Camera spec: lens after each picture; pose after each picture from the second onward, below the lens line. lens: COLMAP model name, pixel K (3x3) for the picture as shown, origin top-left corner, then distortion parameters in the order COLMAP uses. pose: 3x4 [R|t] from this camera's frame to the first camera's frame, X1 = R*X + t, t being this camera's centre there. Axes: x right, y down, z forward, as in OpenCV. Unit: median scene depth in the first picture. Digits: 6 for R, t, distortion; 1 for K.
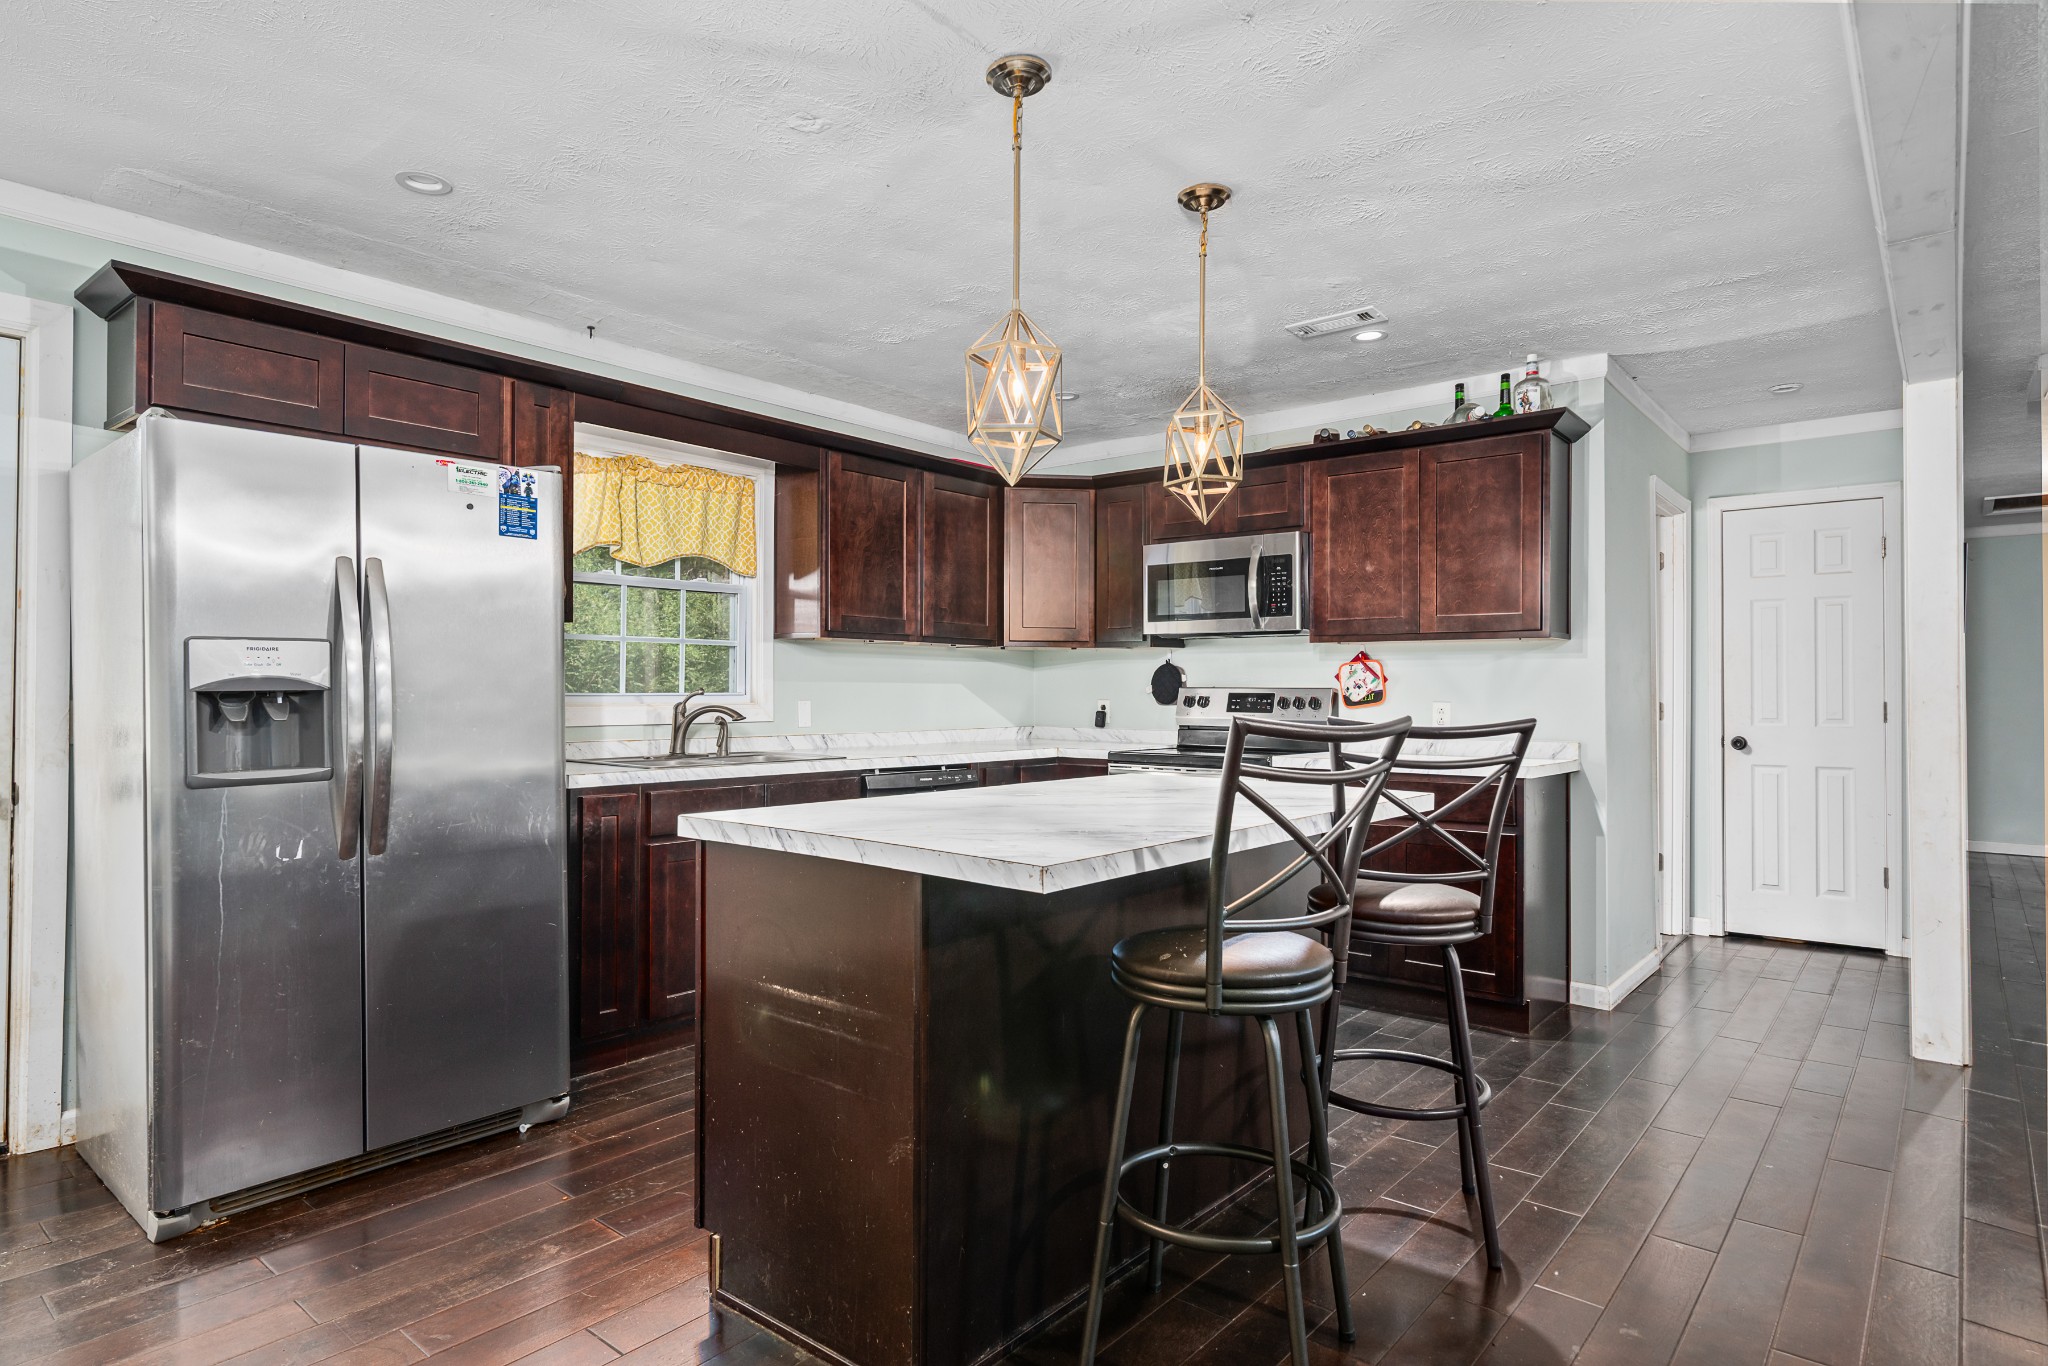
lens RADIAL K [[1118.8, 0, 1025.8], [0, 1118.8, 686.6], [0, 0, 1]] dist [-0.004330, -0.001017]
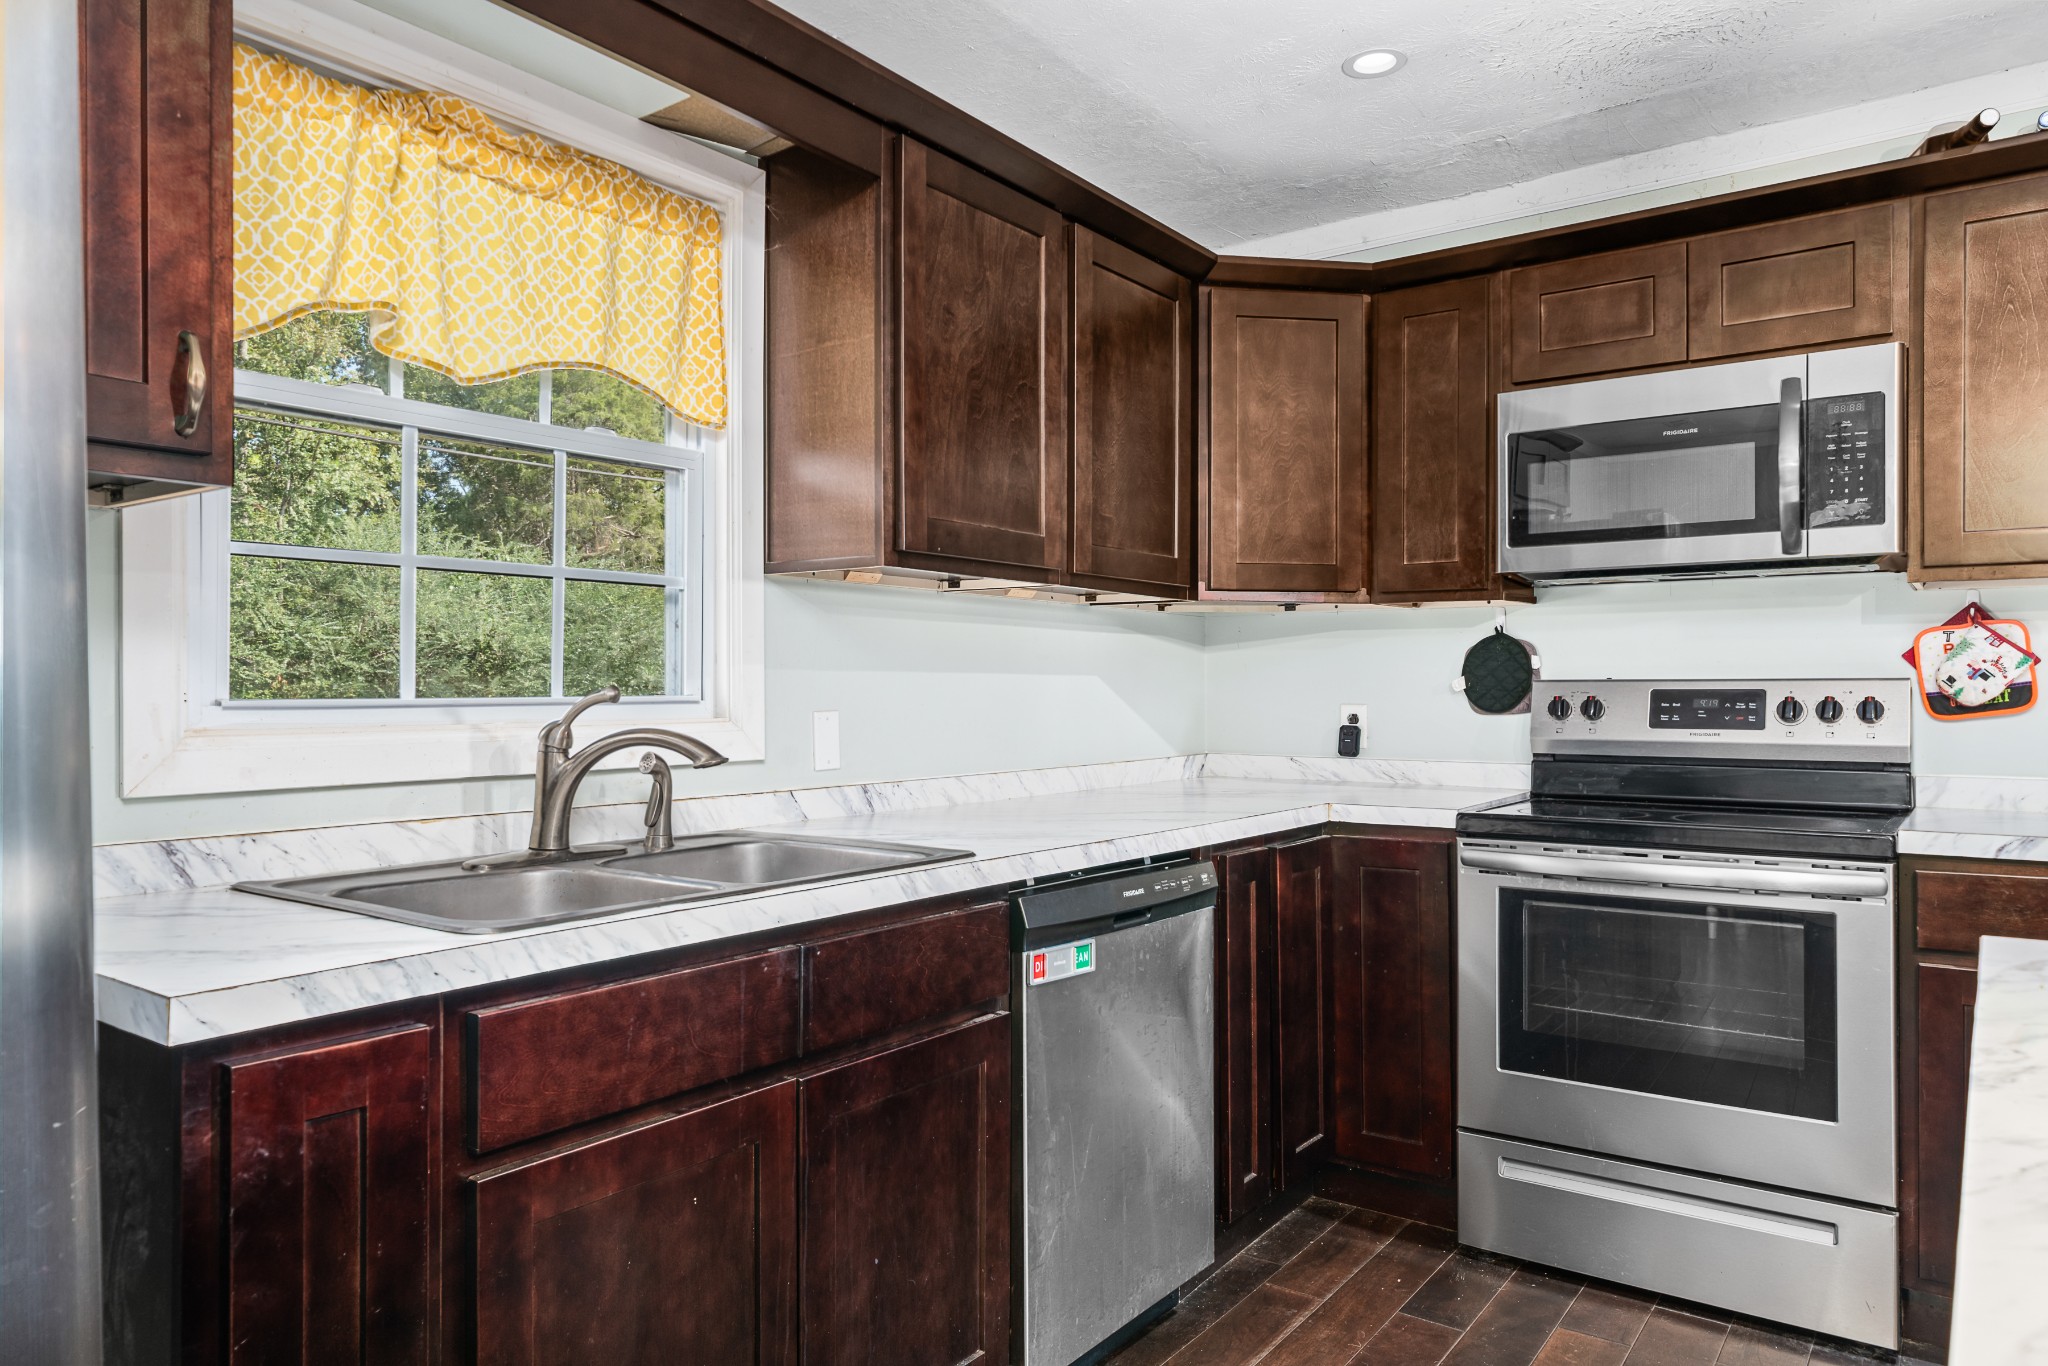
lens RADIAL K [[1320.1, 0, 1023.5], [0, 1320.1, 689.8], [0, 0, 1]] dist [-0.006311, -0.000744]
pose [[0.998386, -0.006845, 0.056382, -0.149253], [0.006717, 0.999974, 0.002458, 0.002405], [-0.056398, -0.002076, 0.998406, 0.459582]]
